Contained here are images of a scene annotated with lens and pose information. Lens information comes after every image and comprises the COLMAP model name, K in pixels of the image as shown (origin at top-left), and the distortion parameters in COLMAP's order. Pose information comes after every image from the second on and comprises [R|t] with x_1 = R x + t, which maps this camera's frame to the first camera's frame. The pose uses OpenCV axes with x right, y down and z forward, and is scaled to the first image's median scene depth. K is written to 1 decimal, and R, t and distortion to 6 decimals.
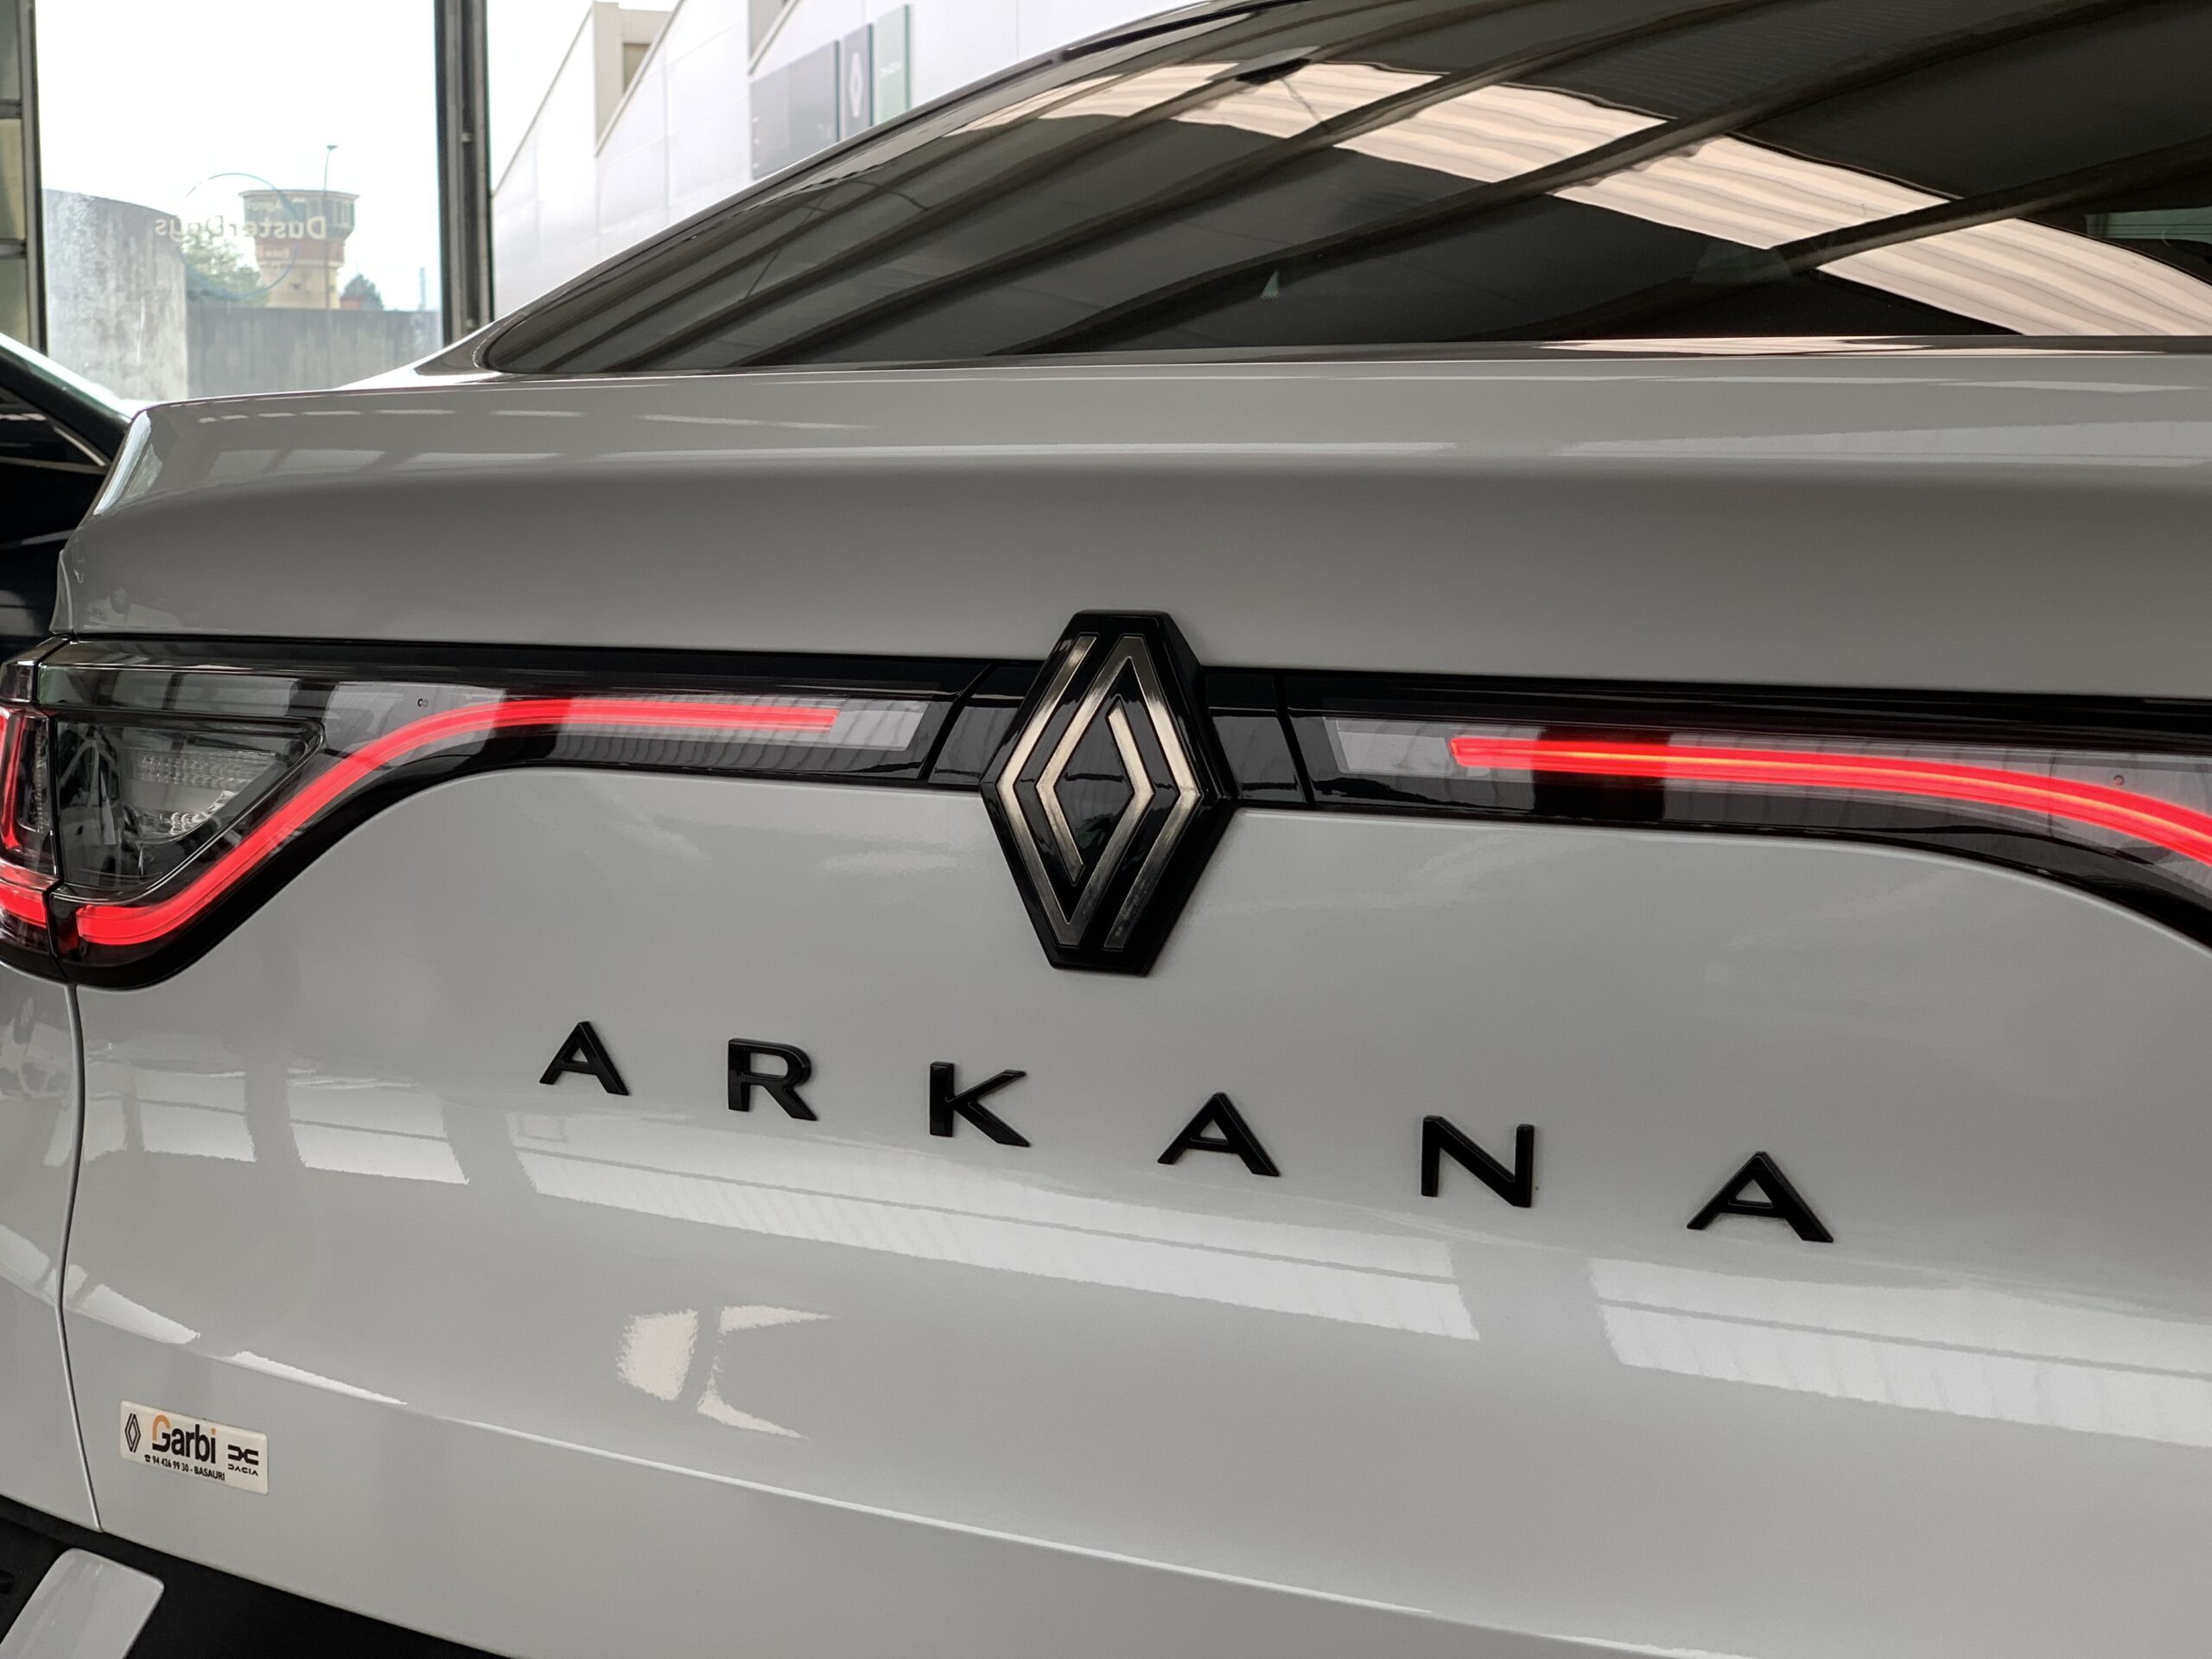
lens RADIAL K [[3351.9, 0, 1106.0], [0, 3351.9, 829.5], [0, 0, 1]] dist [-0.007257, 0.005276]
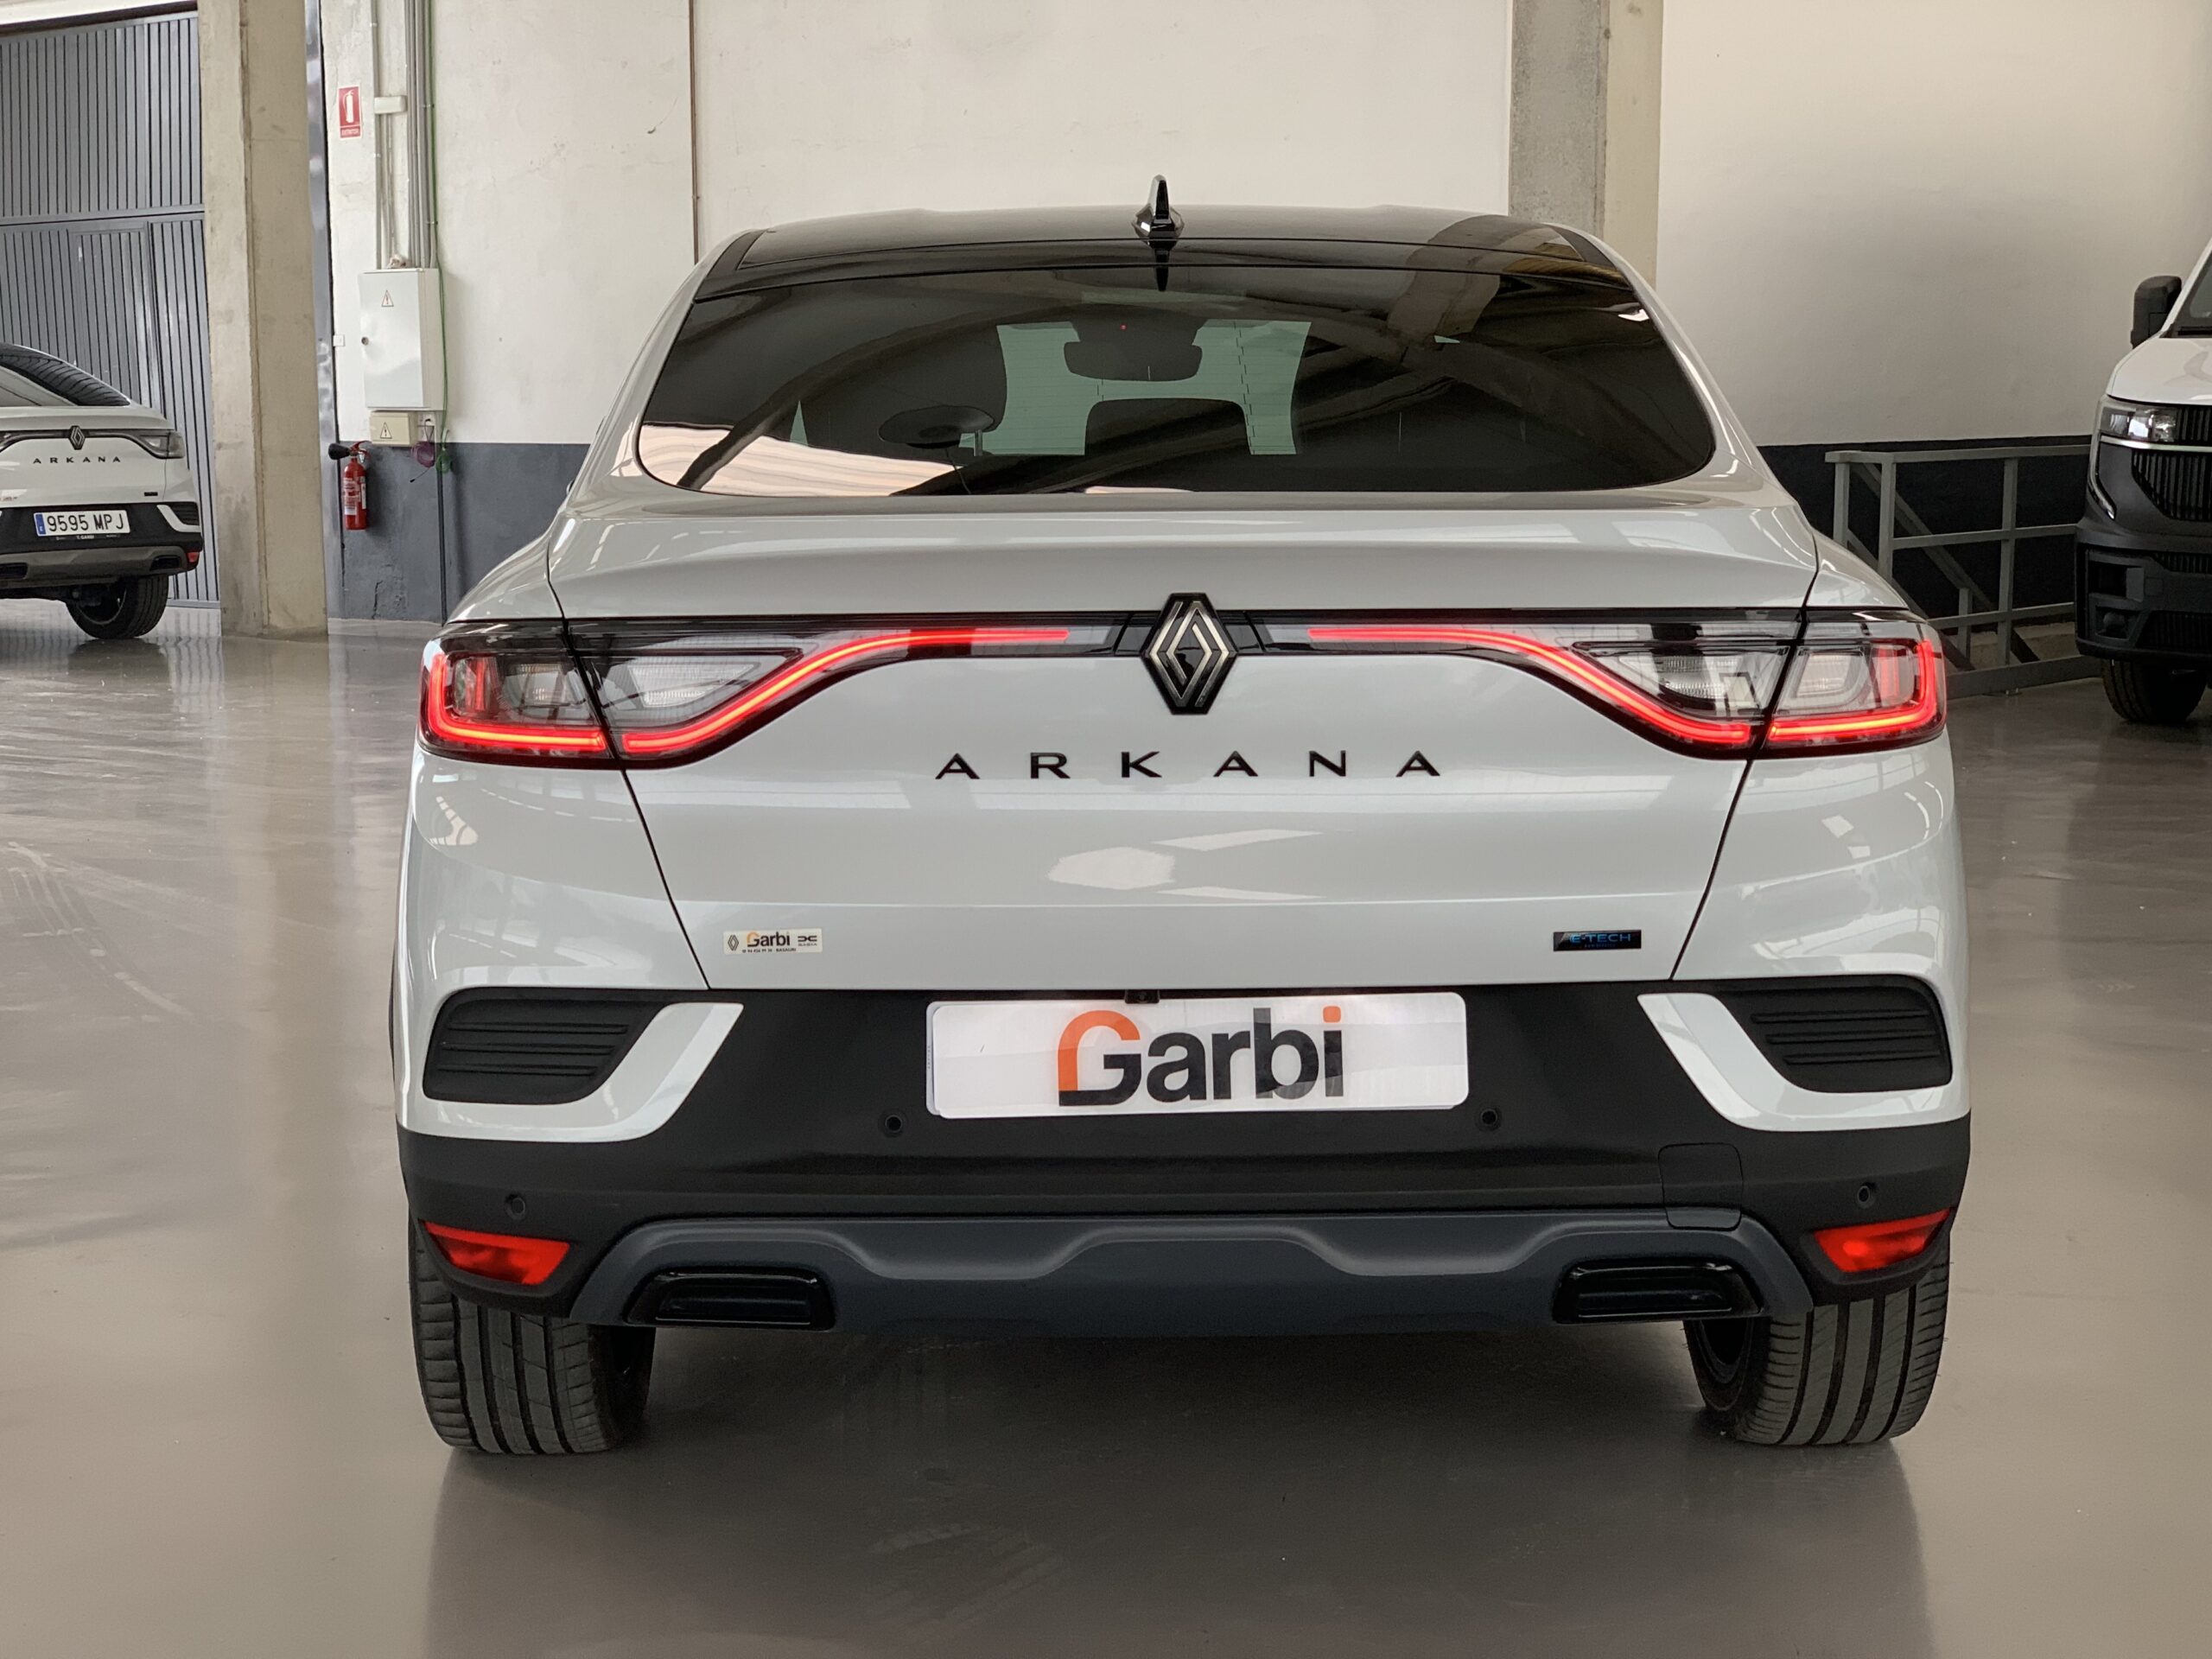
lens RADIAL K [[3369.5, 0, 1106.0], [0, 3369.5, 829.5], [0, 0, 1]] dist [-0.211405, 2.437684]
pose [[0.853940, -0.073770, 0.515116, -1.501844], [0.061796, 0.997272, 0.040377, 0.017778], [-0.516689, -0.002647, 0.856169, -1.414770]]
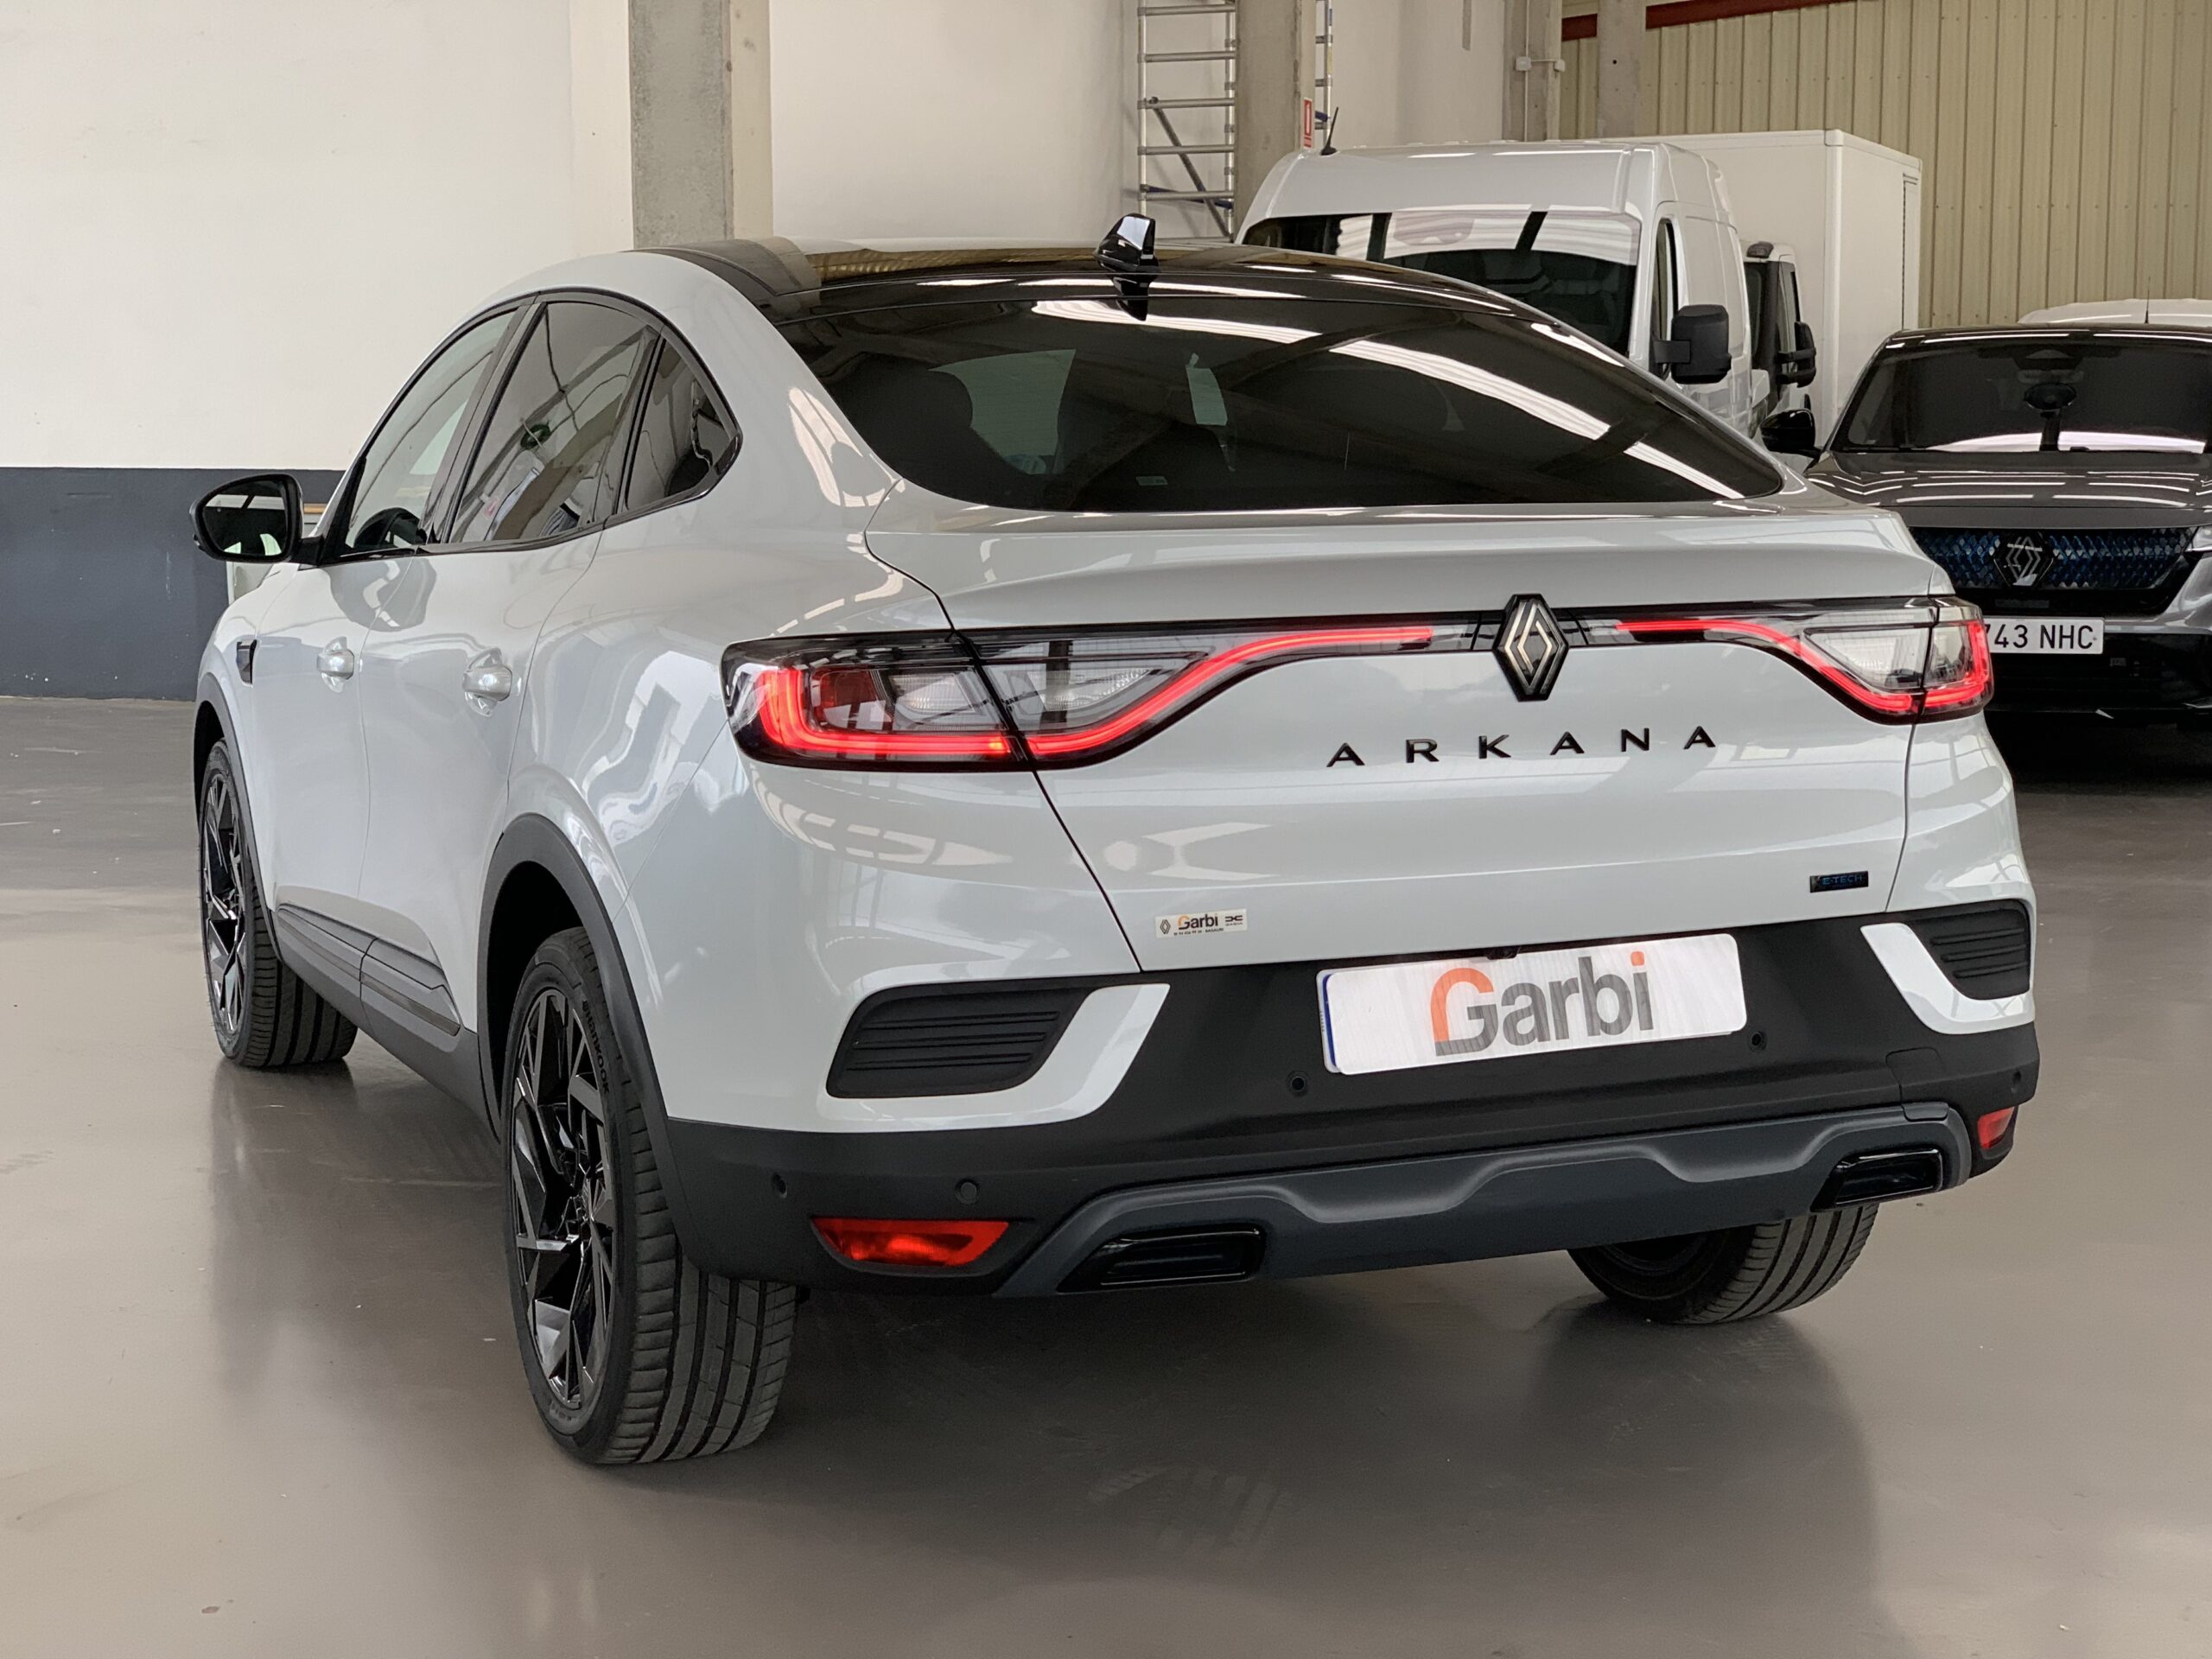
lens RADIAL K [[3369.5, 0, 1106.0], [0, 3369.5, 829.5], [0, 0, 1]] dist [-0.211405, 2.437684]
pose [[0.586048, -0.106516, 0.803245, -2.774400], [0.090575, 0.993721, 0.065690, -0.083530], [-0.805198, 0.034257, 0.592015, -0.602147]]
